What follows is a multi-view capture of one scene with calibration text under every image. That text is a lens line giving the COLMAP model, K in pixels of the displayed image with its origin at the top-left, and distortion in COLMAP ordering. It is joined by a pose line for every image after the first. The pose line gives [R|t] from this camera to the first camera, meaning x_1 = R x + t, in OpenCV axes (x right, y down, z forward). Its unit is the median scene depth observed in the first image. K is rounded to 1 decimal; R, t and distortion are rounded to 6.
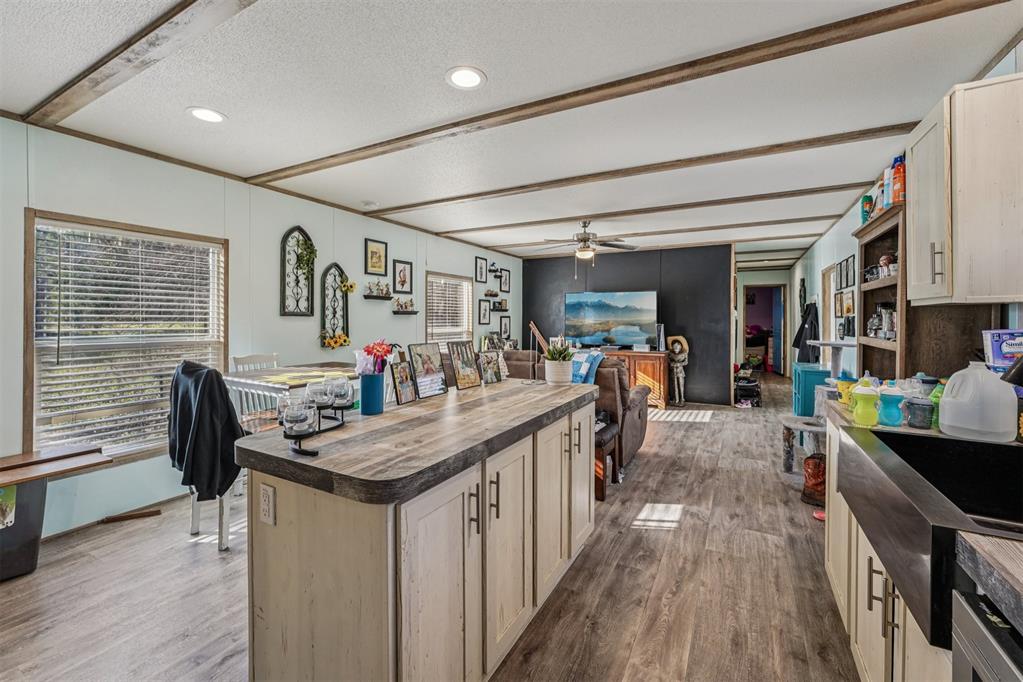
lens RADIAL K [[416.5, 0, 513.8], [0, 416.5, 321.7], [0, 0, 1]] dist [0.000473, -0.000188]
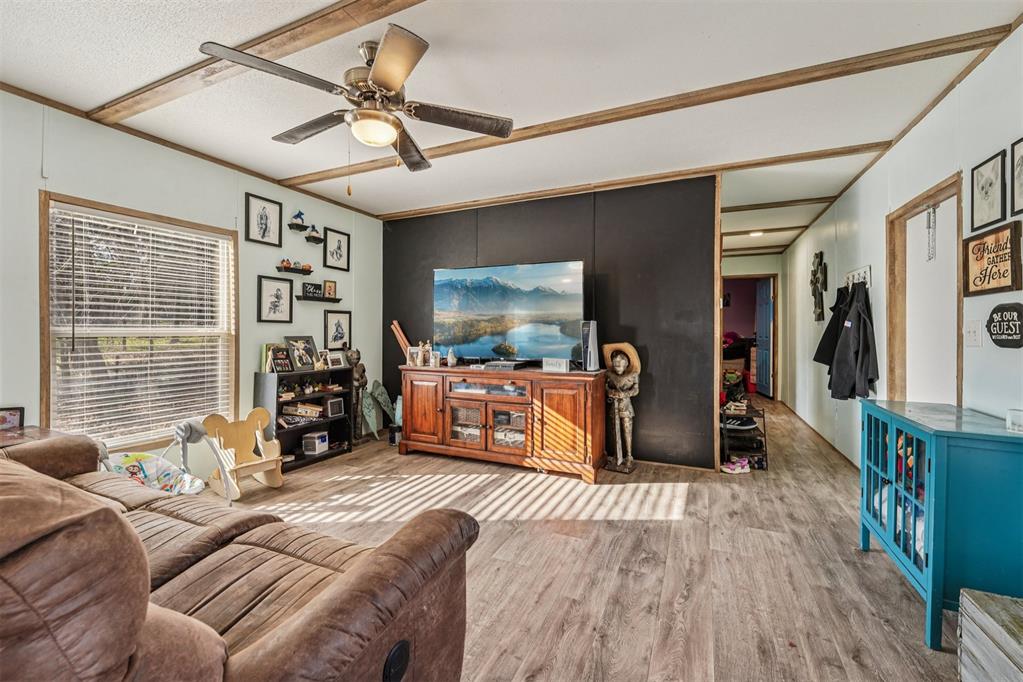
lens RADIAL K [[416.5, 0, 515.5], [0, 416.5, 335.6], [0, 0, 1]] dist [0.000473, -0.000188]
pose [[0.997451, -0.000517, 0.071347, 0.205363], [0.000302, 0.999995, 0.003017, 0.021971], [-0.071348, -0.002987, 0.997447, 0.440190]]
